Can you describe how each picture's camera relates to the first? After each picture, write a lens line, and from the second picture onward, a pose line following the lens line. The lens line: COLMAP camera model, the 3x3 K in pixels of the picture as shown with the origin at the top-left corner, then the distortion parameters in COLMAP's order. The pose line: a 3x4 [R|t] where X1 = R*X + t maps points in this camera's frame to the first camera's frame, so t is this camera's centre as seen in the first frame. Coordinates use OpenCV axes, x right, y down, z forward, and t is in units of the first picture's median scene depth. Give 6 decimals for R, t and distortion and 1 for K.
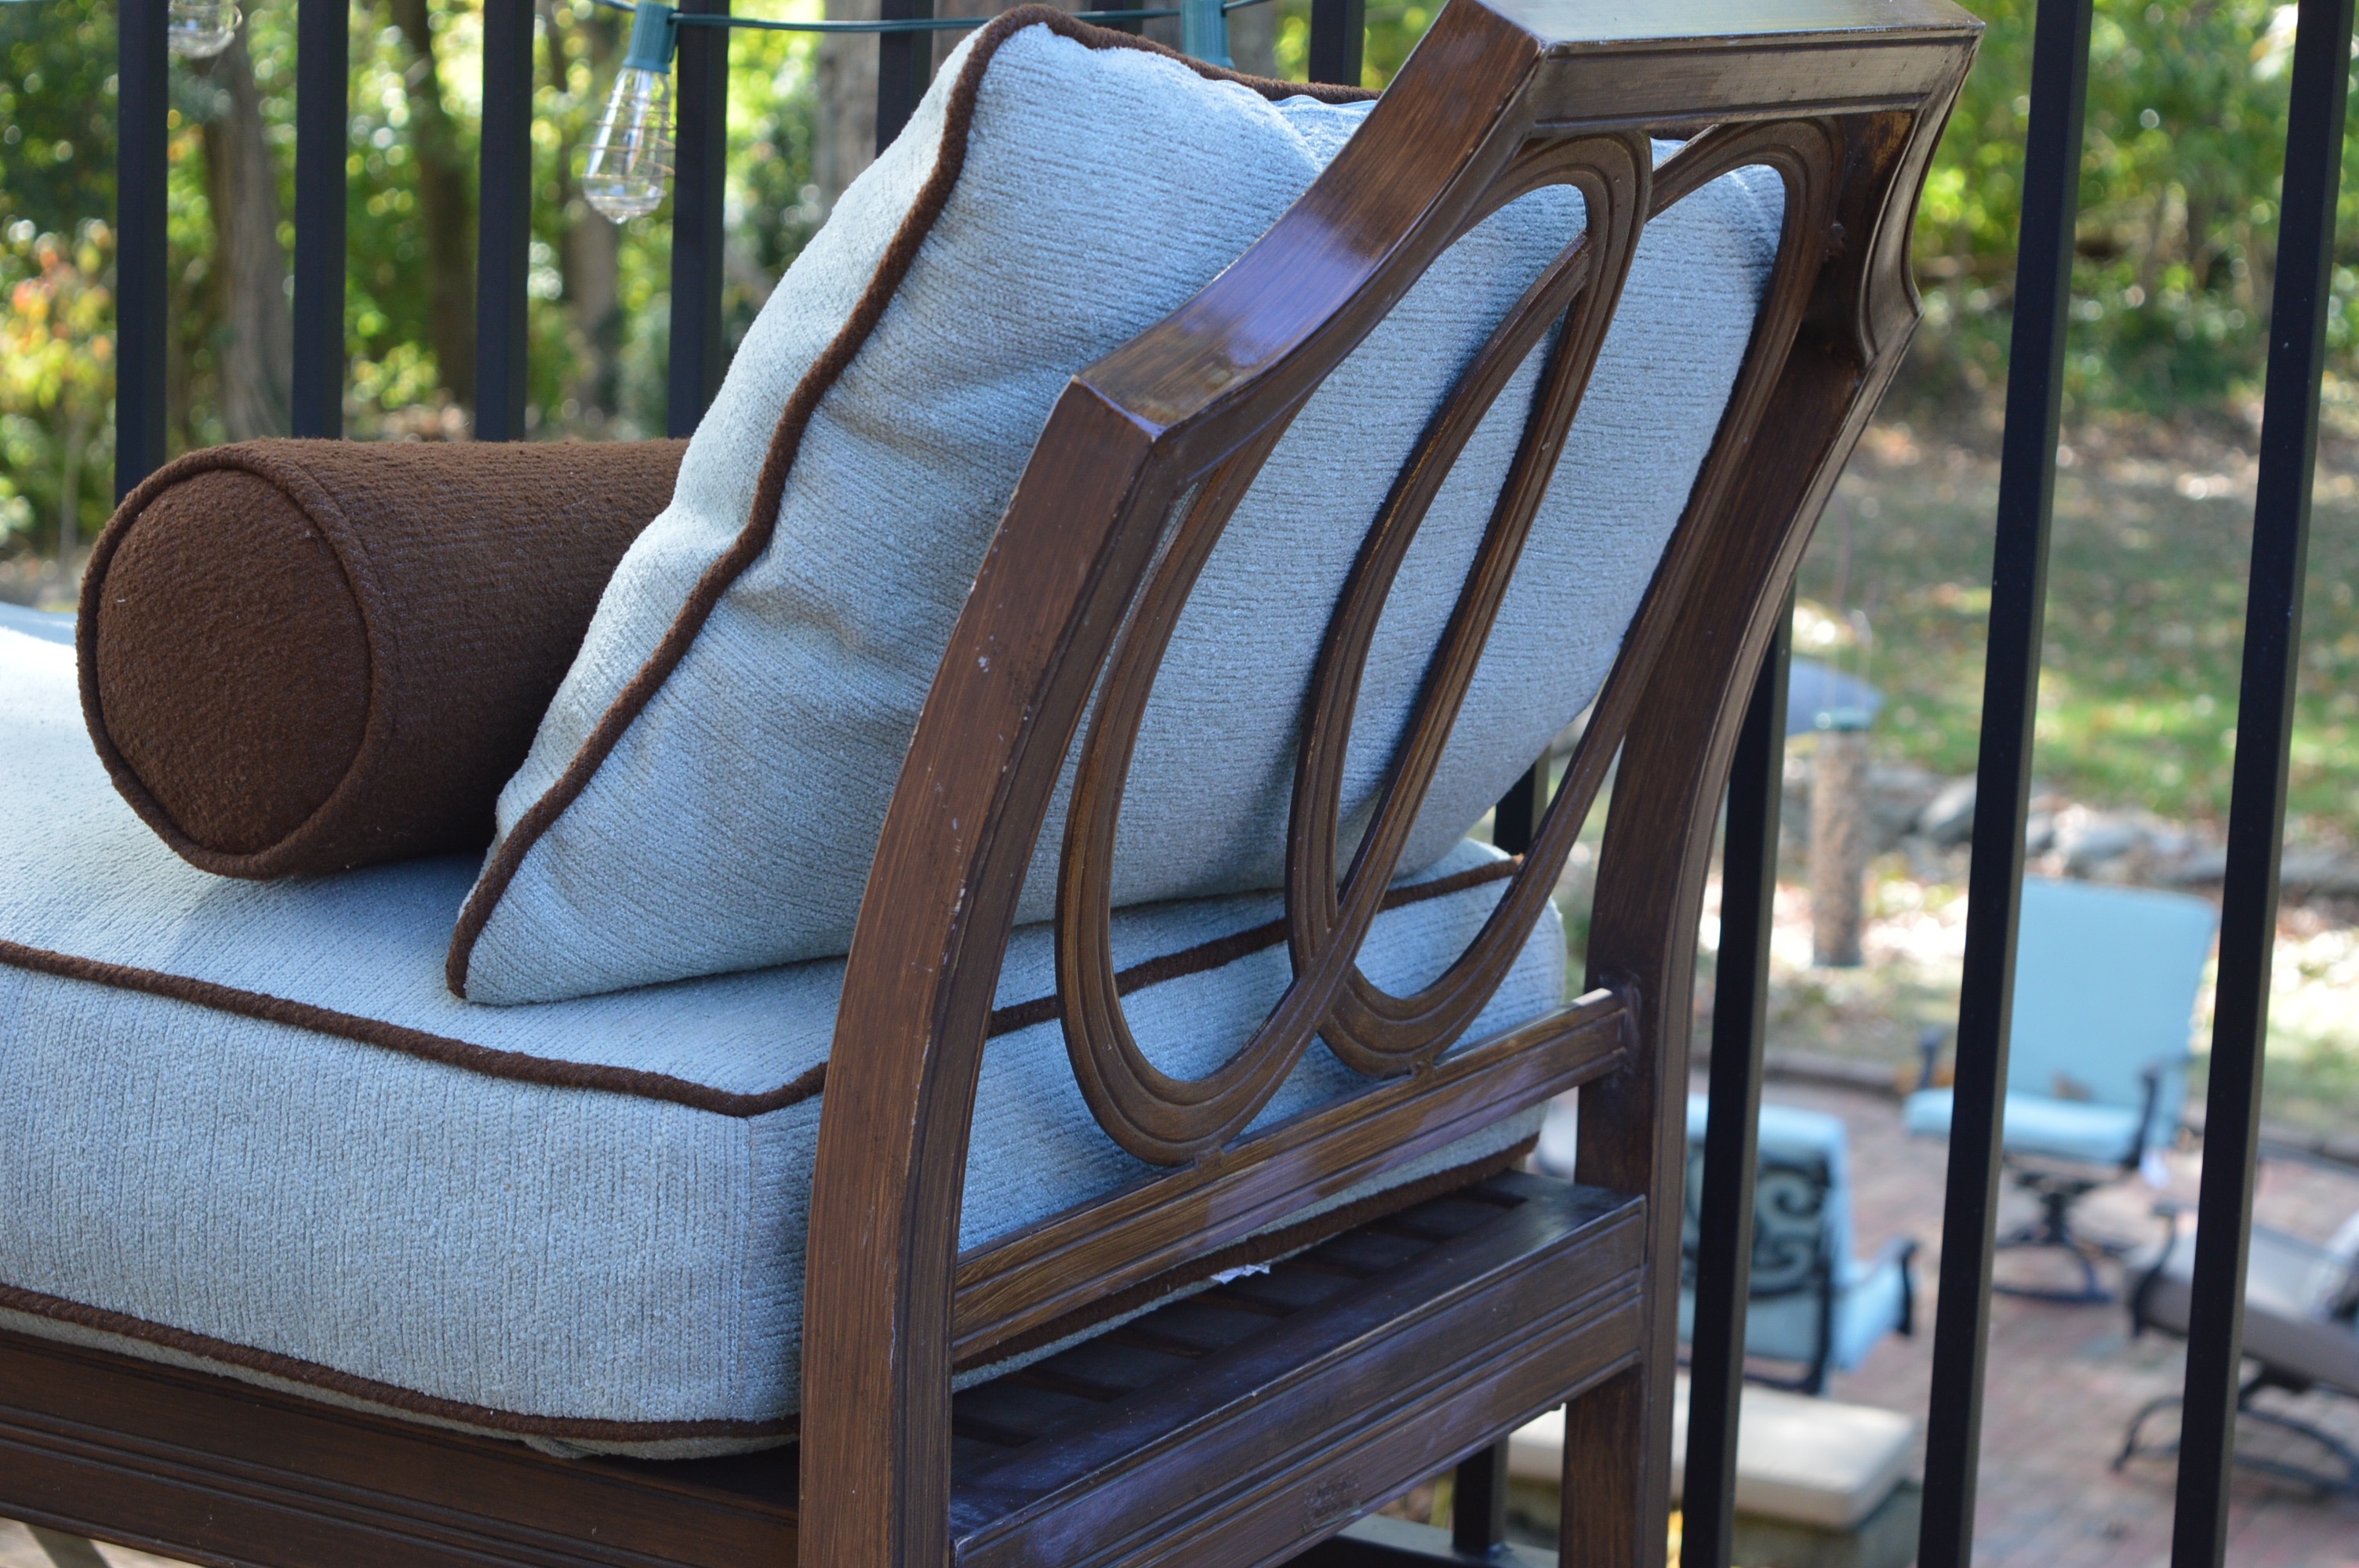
lens RADIAL K [[5433.9, 0, 1184.2], [0, 5433.9, 811.6], [0, 0, 1]] dist [0.063084, 0.173369]
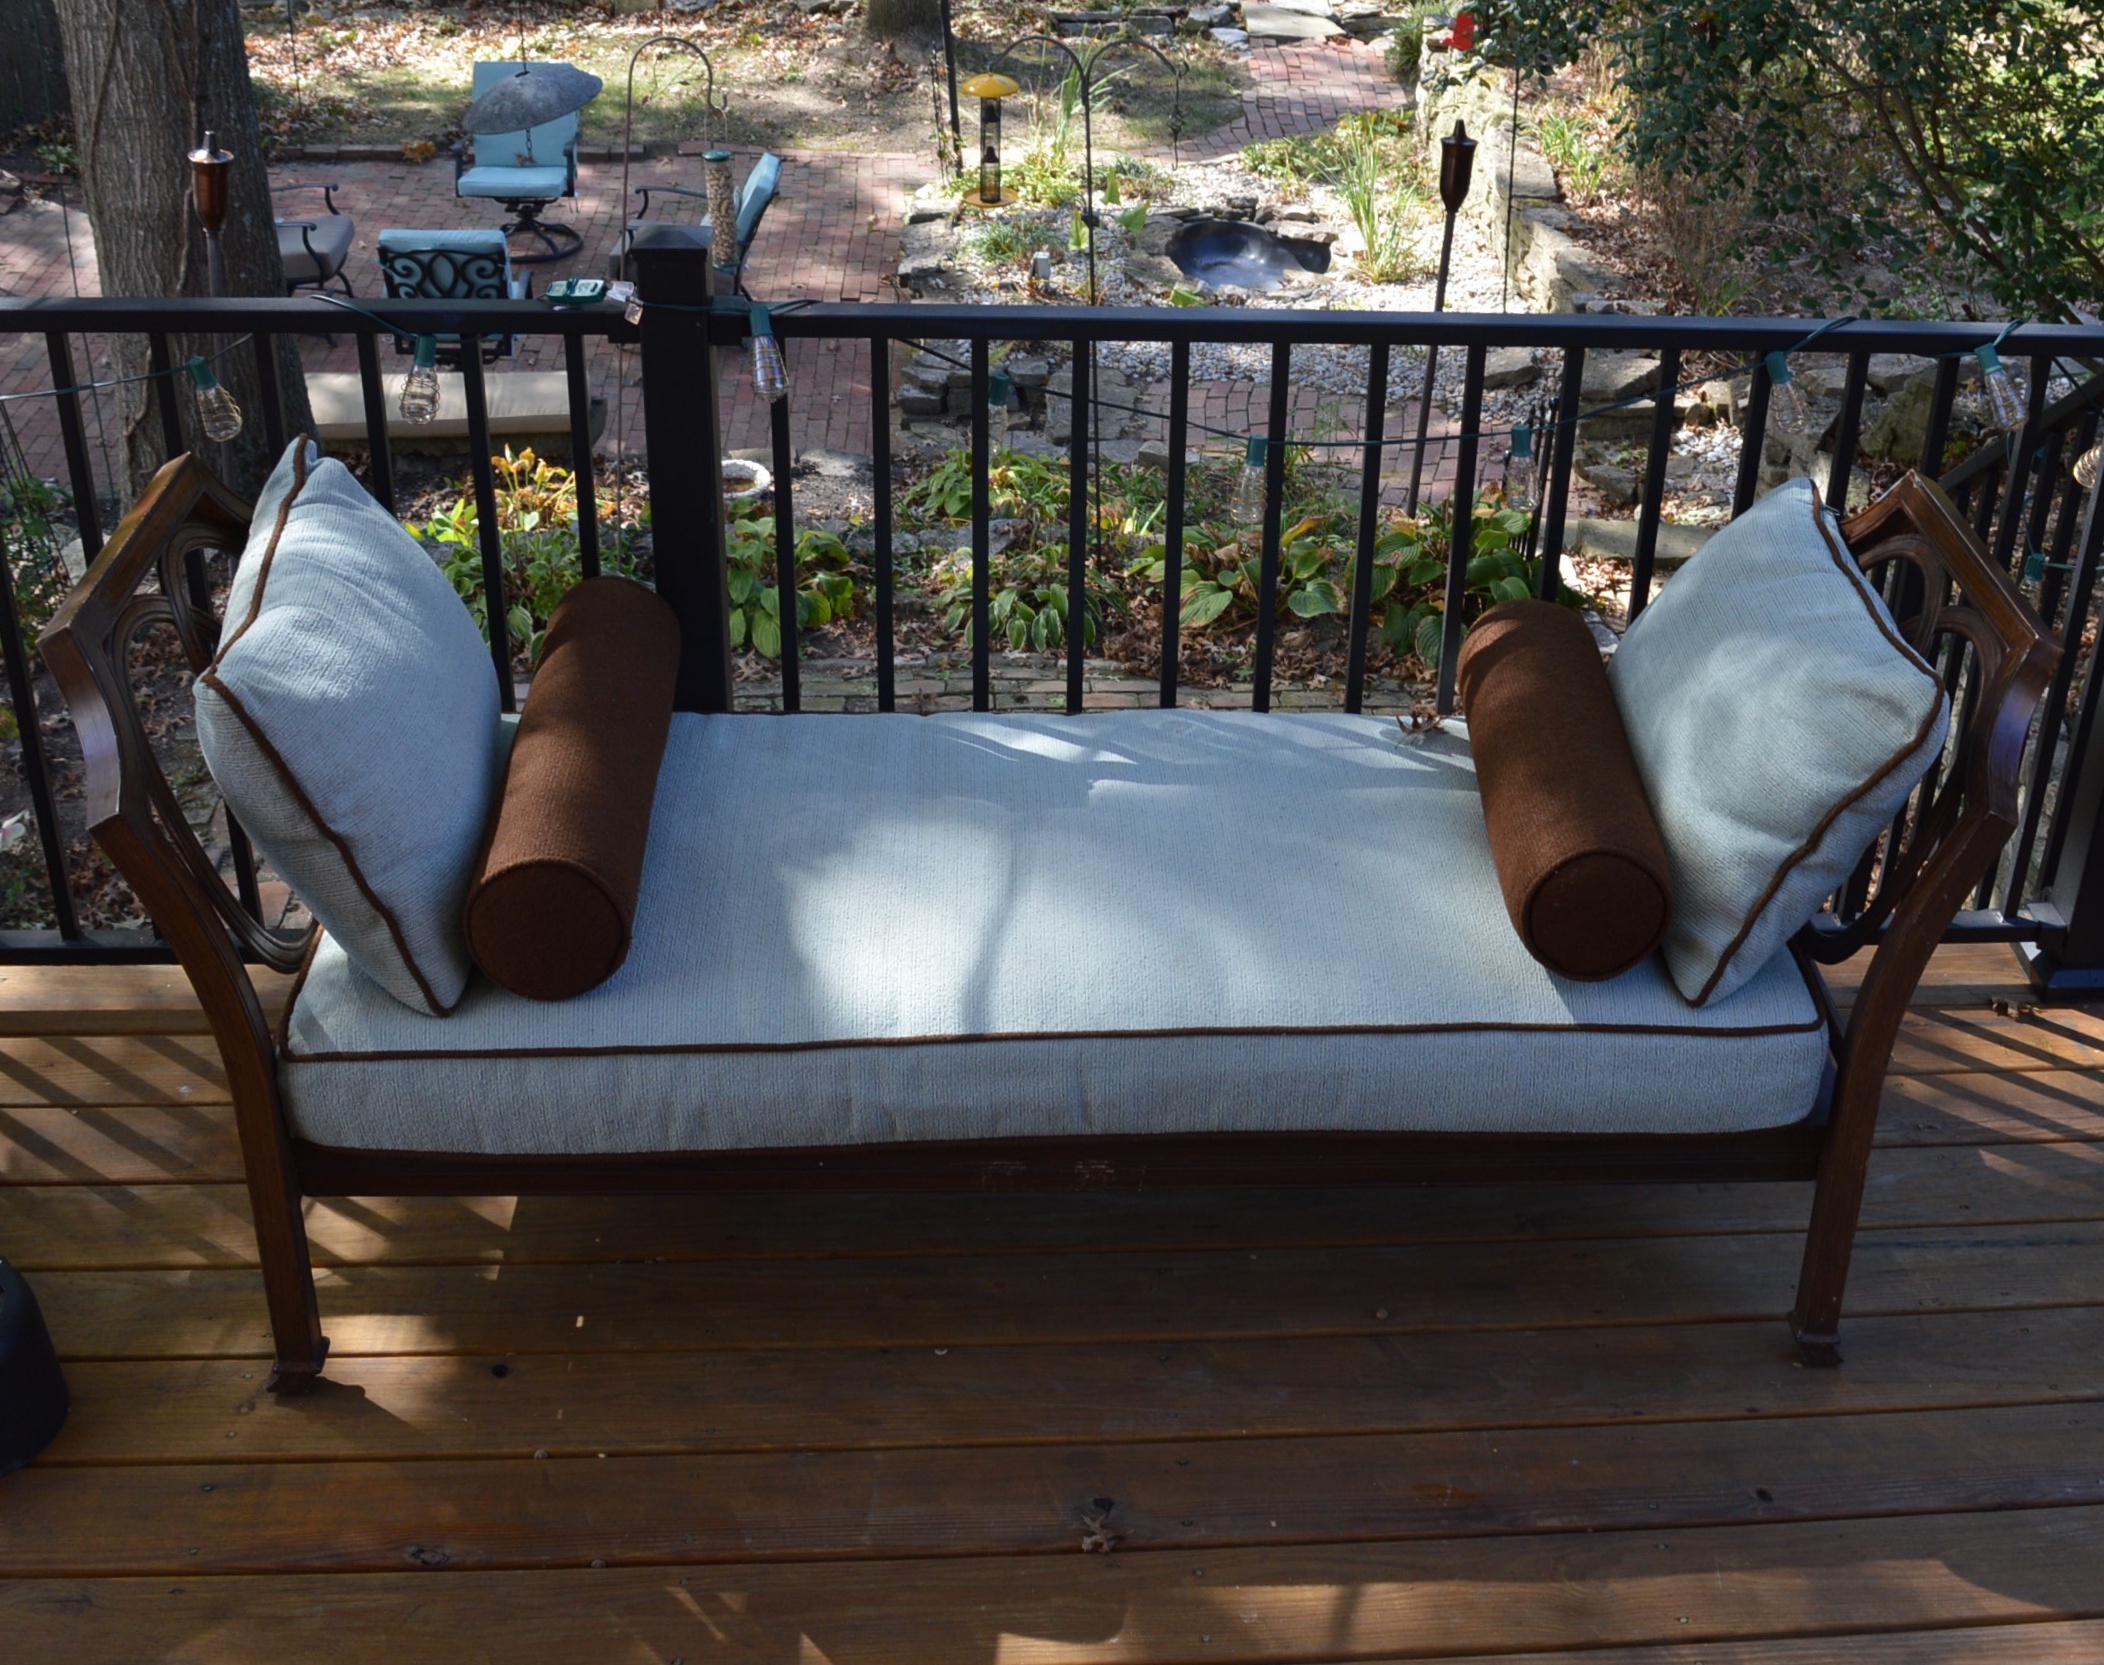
lens RADIAL K [[2519.5, 0, 1273.8], [0, 2519.5, 668.6], [0, 0, 1]] dist [-0.099026, 0.019932]
pose [[0.828886, -0.263604, 0.493418, -0.896013], [0.084367, 0.930837, 0.355563, -0.601927], [-0.553019, -0.253093, 0.793797, 0.127703]]
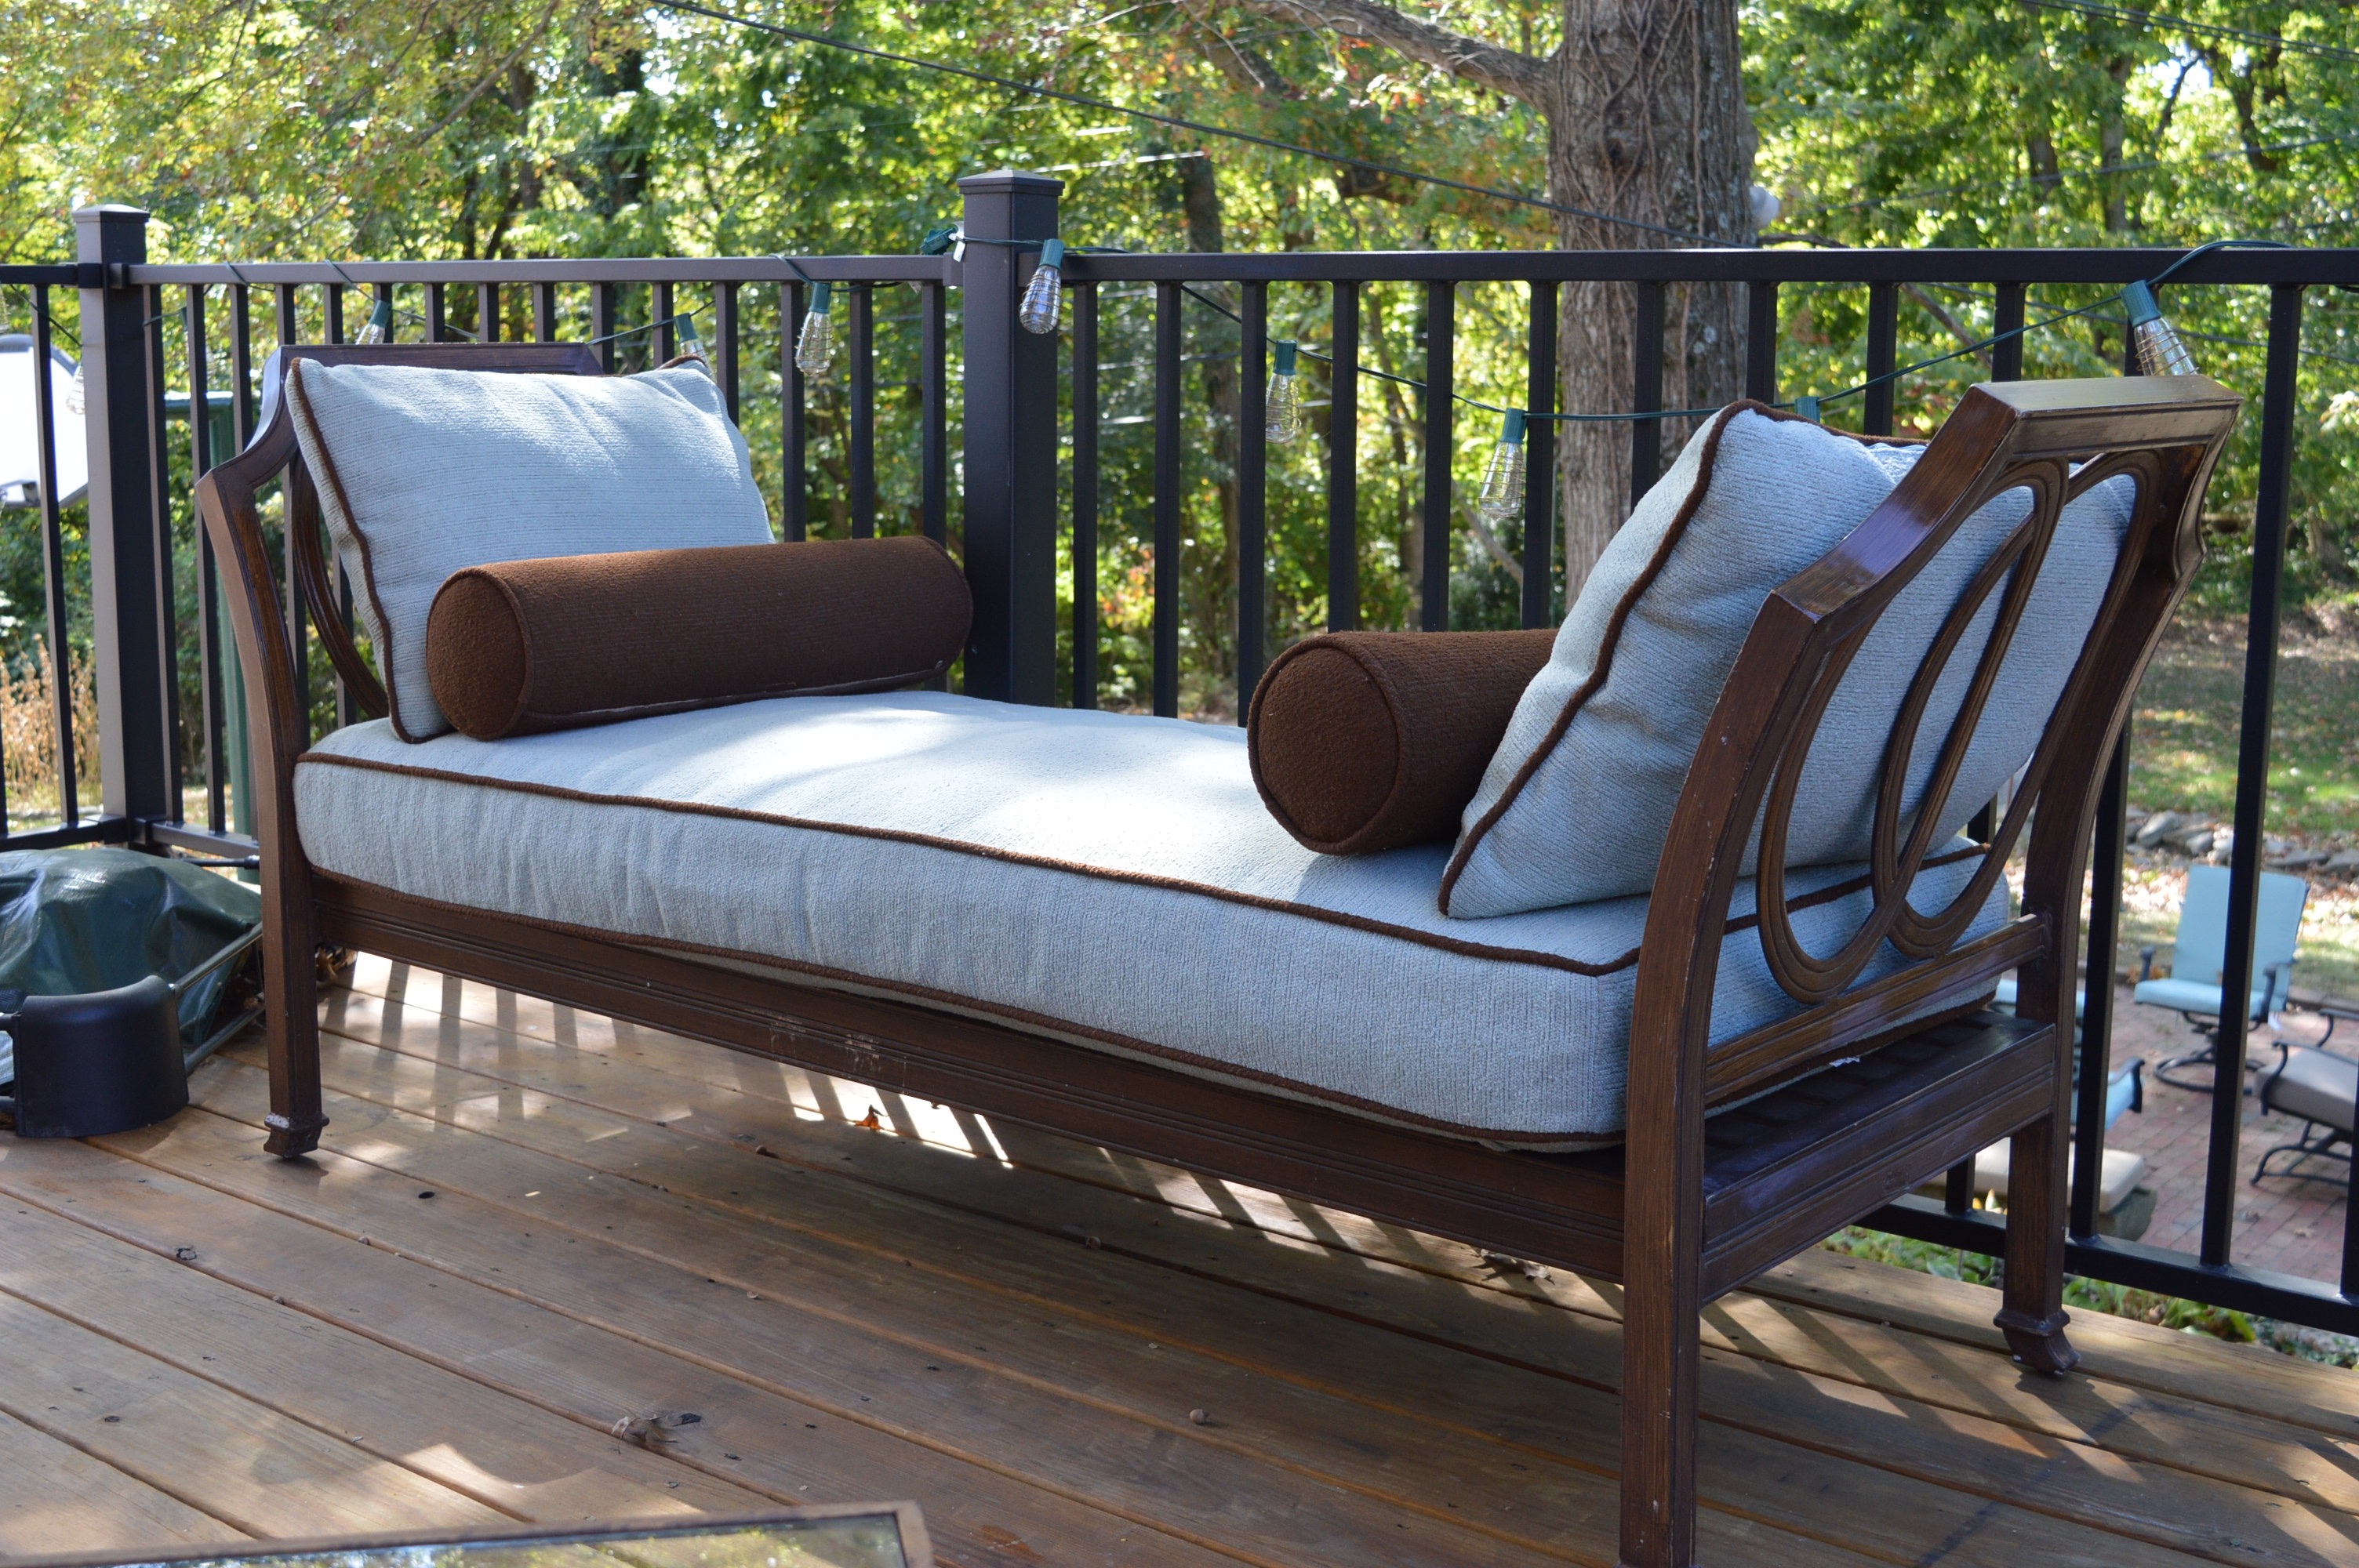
lens RADIAL K [[2822.4, 0, 1179.5], [0, 2822.4, 784.0], [0, 0, 1]] dist [-0.061397, -0.005150]
pose [[0.981589, -0.006697, -0.190889, -0.032233], [0.003330, 0.999833, -0.017955, 0.004923], [0.190977, 0.016989, 0.981447, -0.013818]]
